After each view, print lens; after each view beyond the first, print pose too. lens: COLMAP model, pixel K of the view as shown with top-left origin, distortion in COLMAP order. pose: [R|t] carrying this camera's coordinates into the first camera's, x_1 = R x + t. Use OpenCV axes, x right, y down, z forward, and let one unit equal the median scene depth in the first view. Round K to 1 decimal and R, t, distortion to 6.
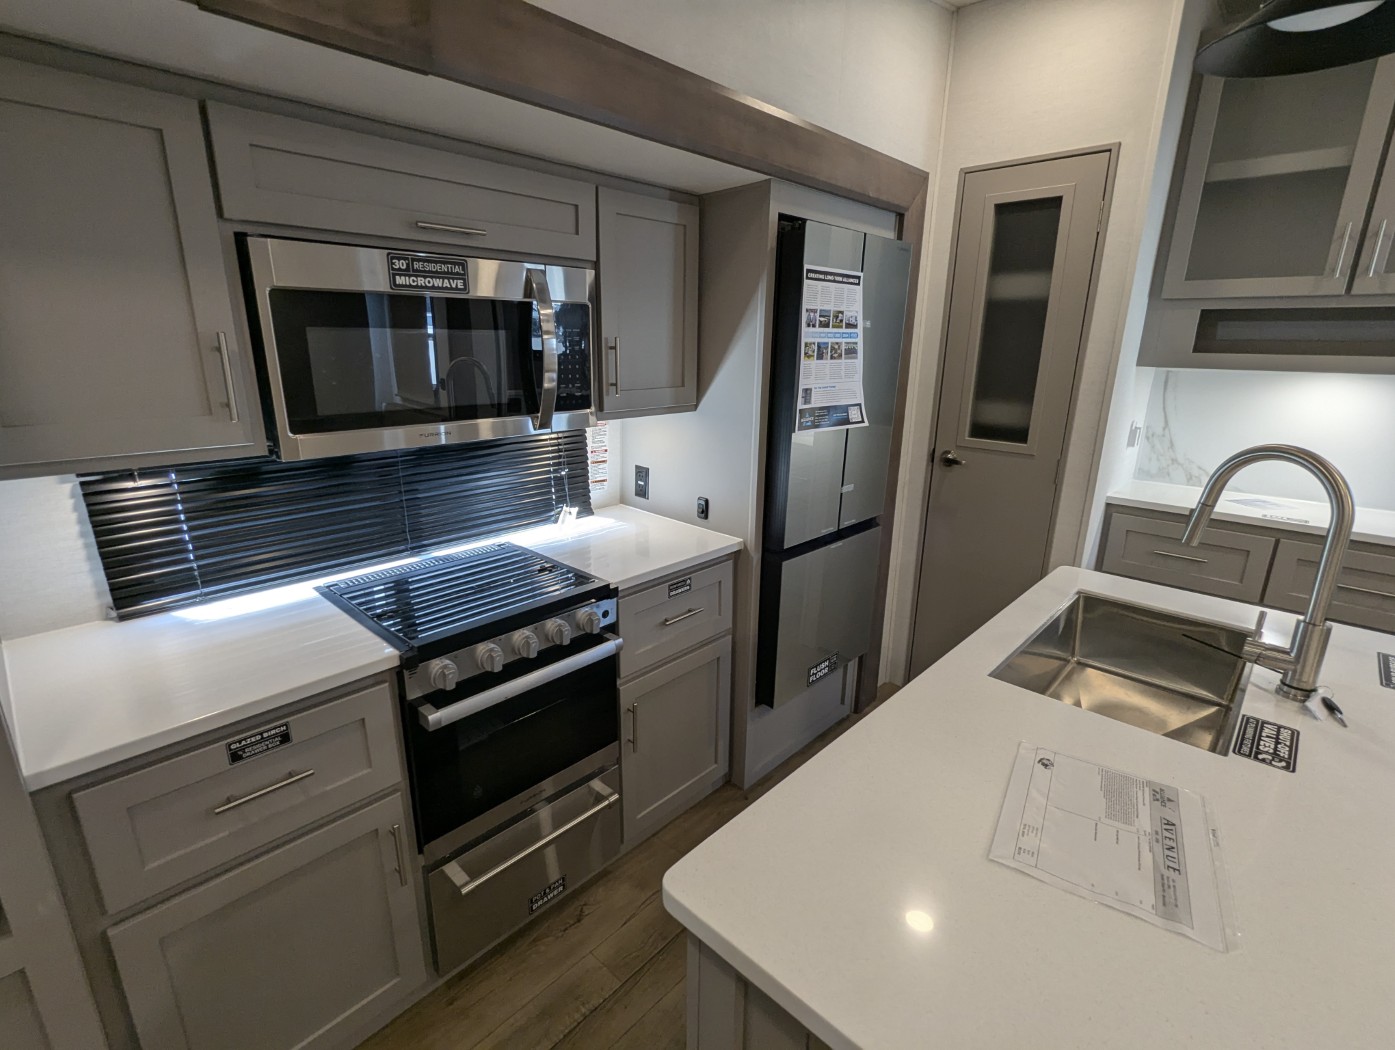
lens RADIAL K [[663.5, 0, 696.8], [0, 663.5, 526.6], [0, 0, 1]] dist [-0.003339, 0.003055]
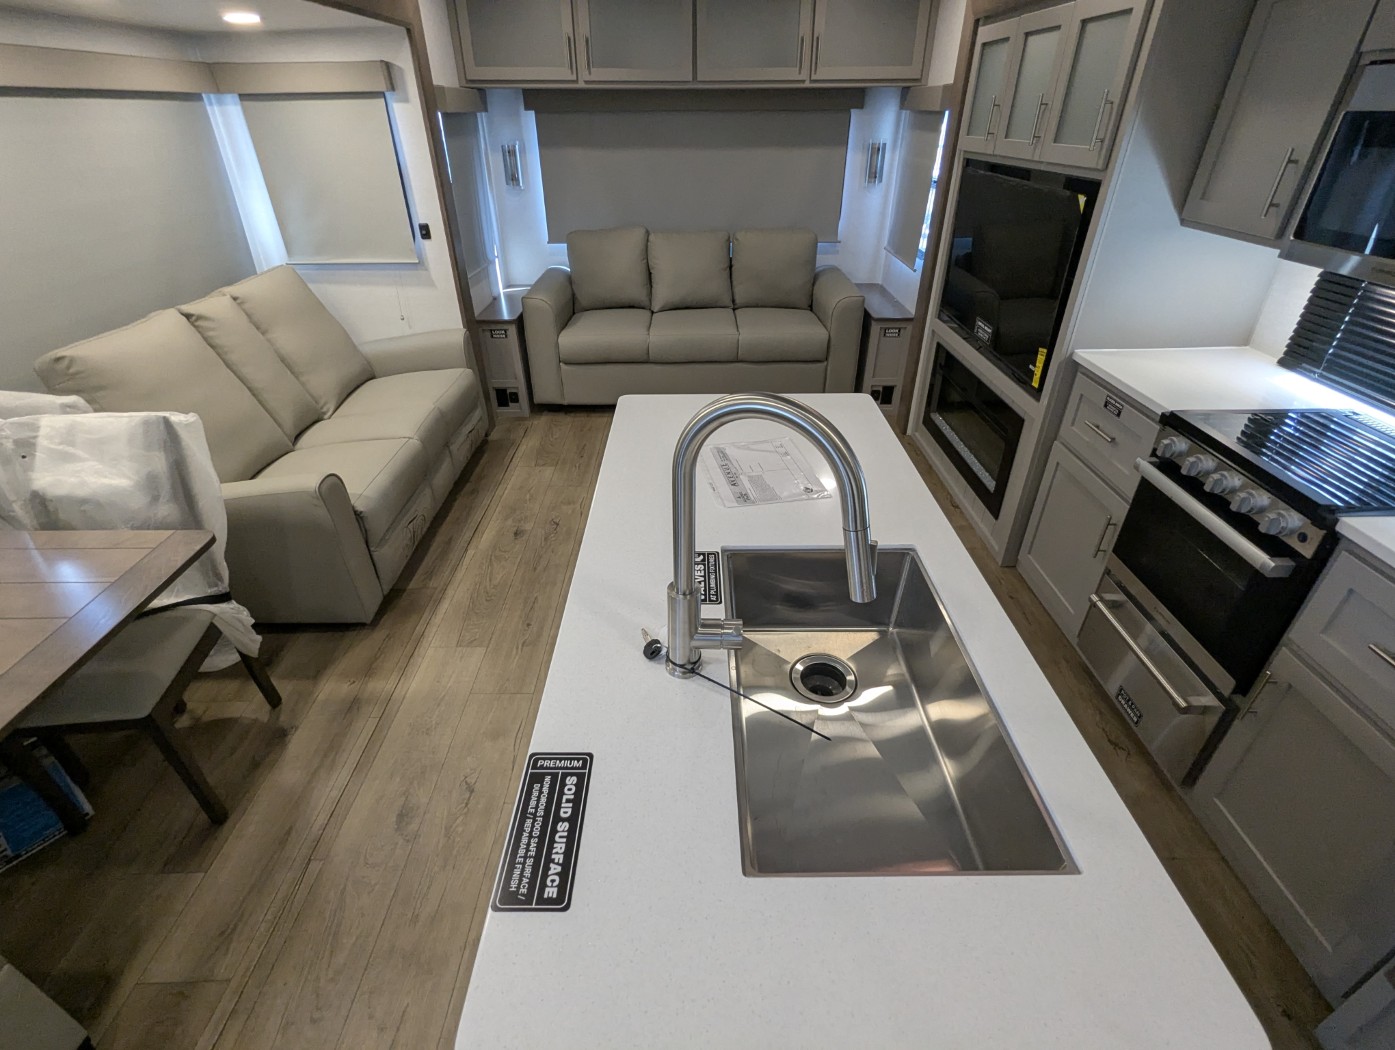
lens RADIAL K [[663.5, 0, 696.6], [0, 663.5, 525.7], [0, 0, 1]] dist [-0.003339, 0.003055]
pose [[-0.724715, 0.357651, -0.588960, 0.797563], [-0.196465, 0.712010, 0.674124, -0.256987], [0.660446, 0.604258, -0.445739, 0.773092]]
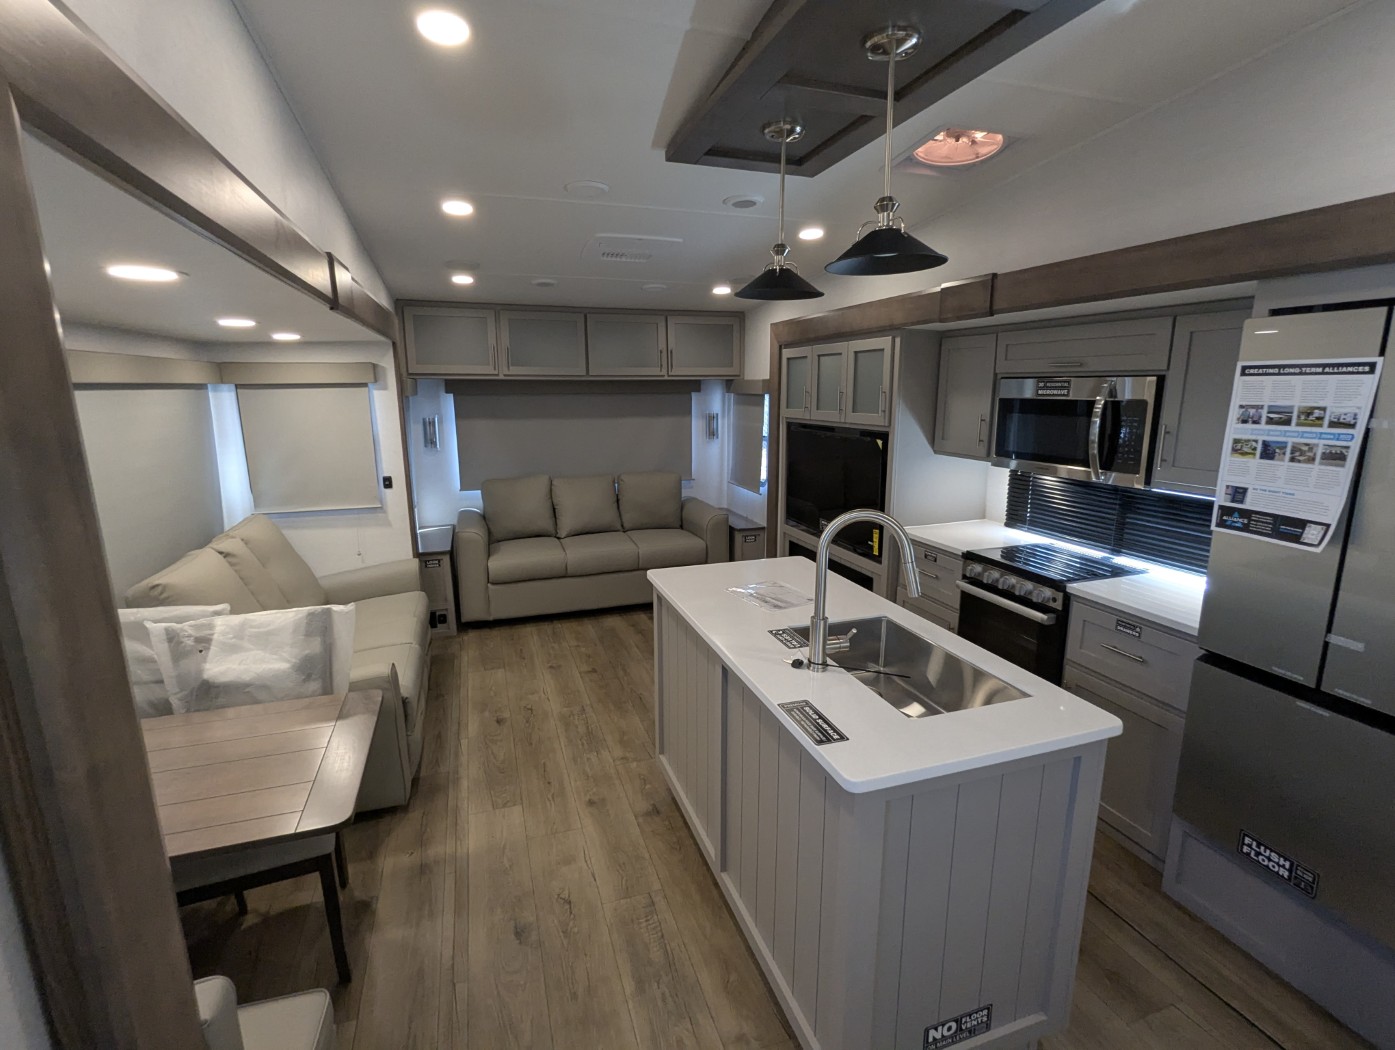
lens RADIAL K [[663.5, 0, 696.9], [0, 663.5, 526.2], [0, 0, 1]] dist [-0.003339, 0.003055]
pose [[-0.471894, 0.170792, -0.864954, 1.379100], [-0.247315, 0.916026, 0.315804, -0.269526], [0.846257, 0.362942, -0.390028, 0.752836]]
